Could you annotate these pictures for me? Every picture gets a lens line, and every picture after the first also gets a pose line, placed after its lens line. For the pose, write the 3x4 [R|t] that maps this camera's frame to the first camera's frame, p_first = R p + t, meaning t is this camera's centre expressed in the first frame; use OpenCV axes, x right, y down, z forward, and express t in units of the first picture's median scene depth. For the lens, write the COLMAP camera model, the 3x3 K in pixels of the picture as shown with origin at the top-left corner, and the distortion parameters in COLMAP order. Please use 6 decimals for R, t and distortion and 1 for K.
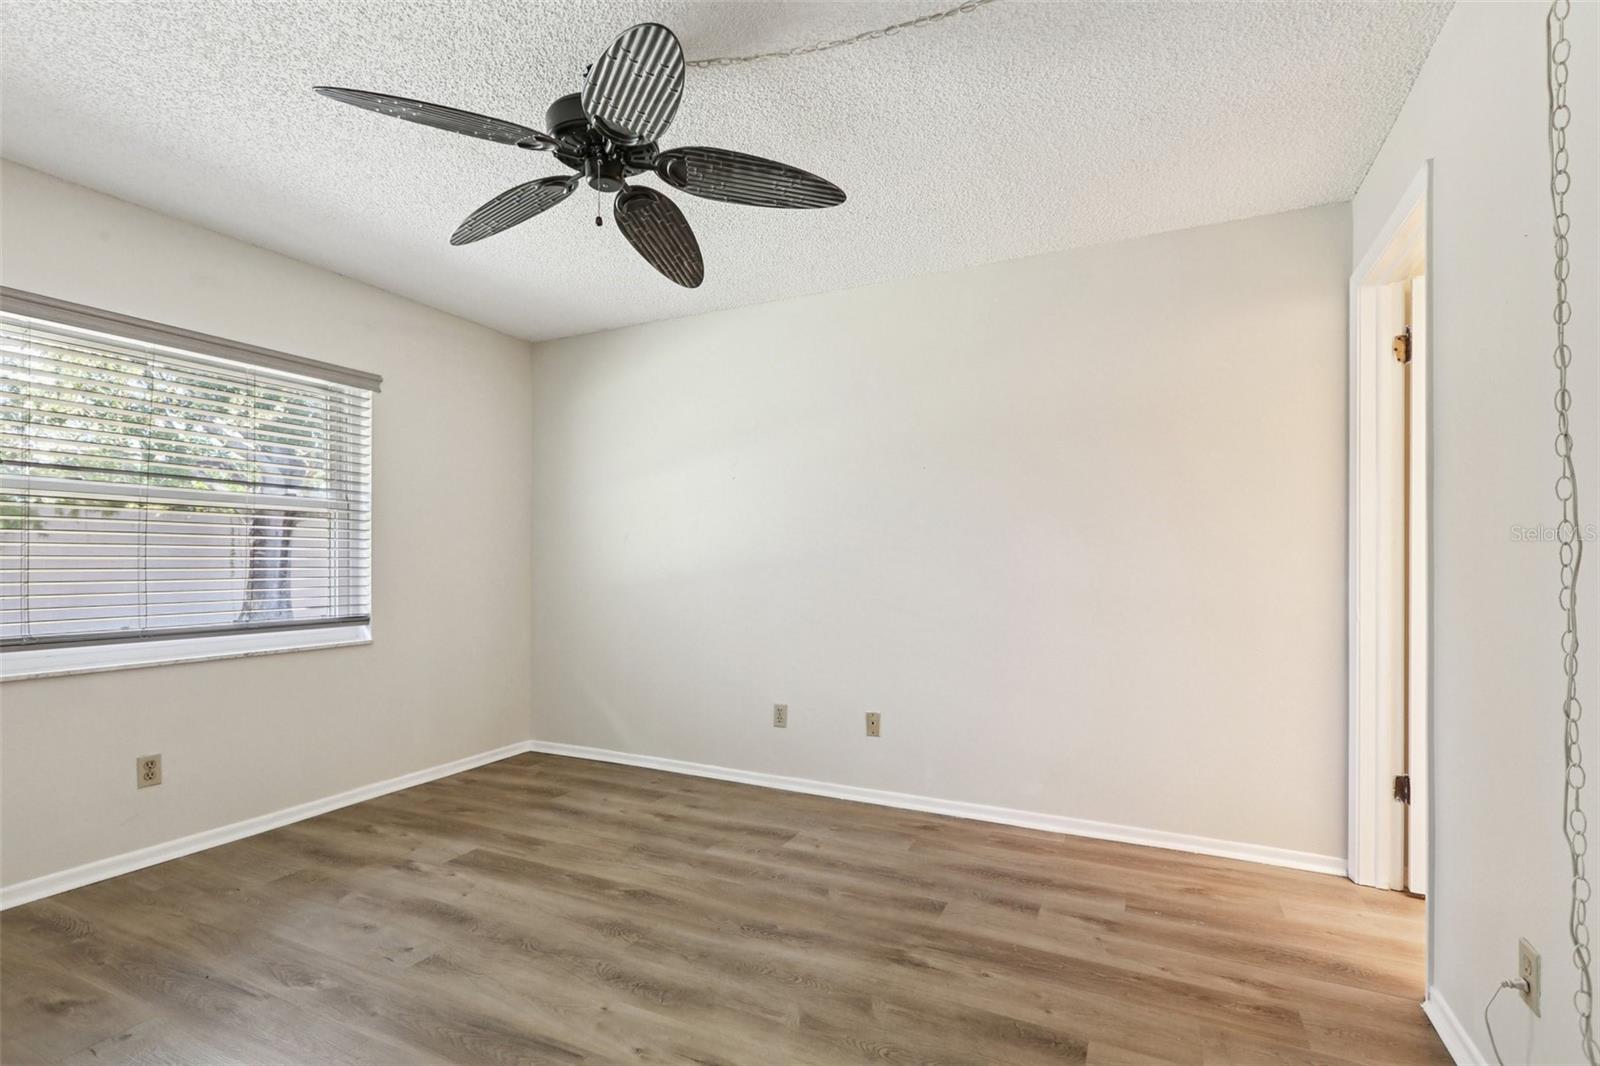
lens RADIAL K [[716.3, 0, 786.2], [0, 716.3, 555.5], [0, 0, 1]] dist [0.009026, -0.002623]
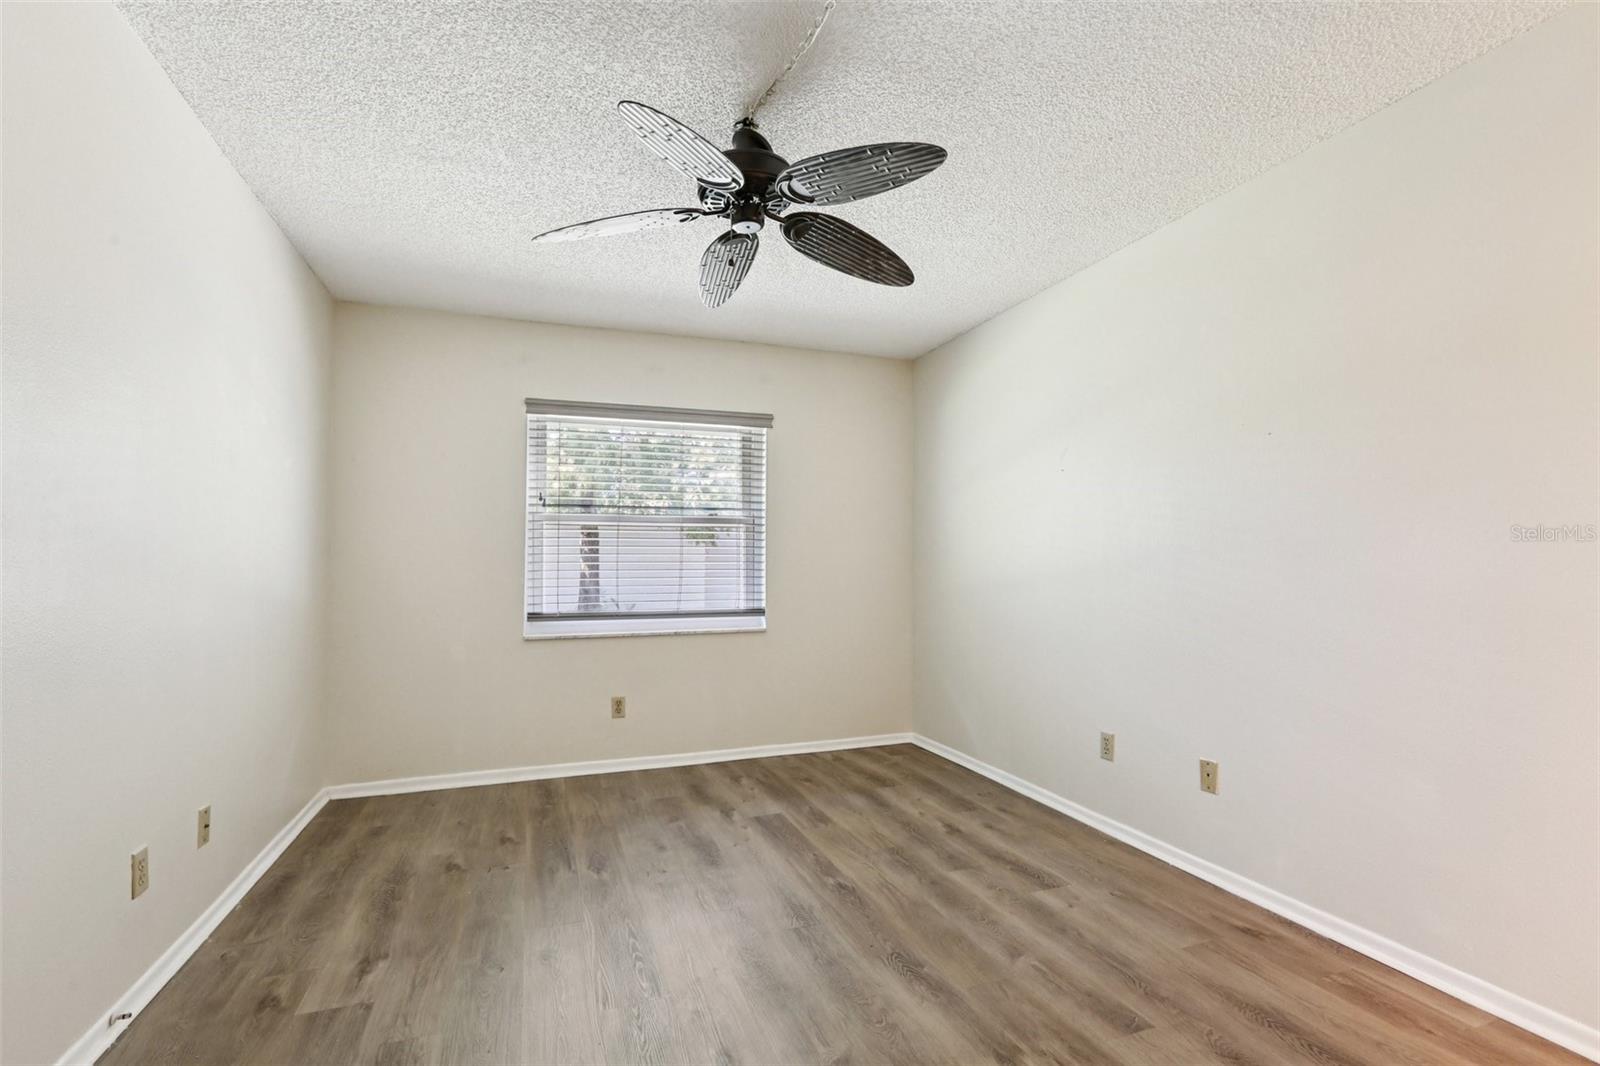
lens RADIAL K [[716.3, 0, 814.3], [0, 716.3, 540.7], [0, 0, 1]] dist [0.009026, -0.002623]
pose [[0.733588, -0.027146, -0.679052, 0.454174], [0.011170, 0.999549, -0.027890, 0.002949], [0.679502, 0.012875, 0.733560, 0.205287]]
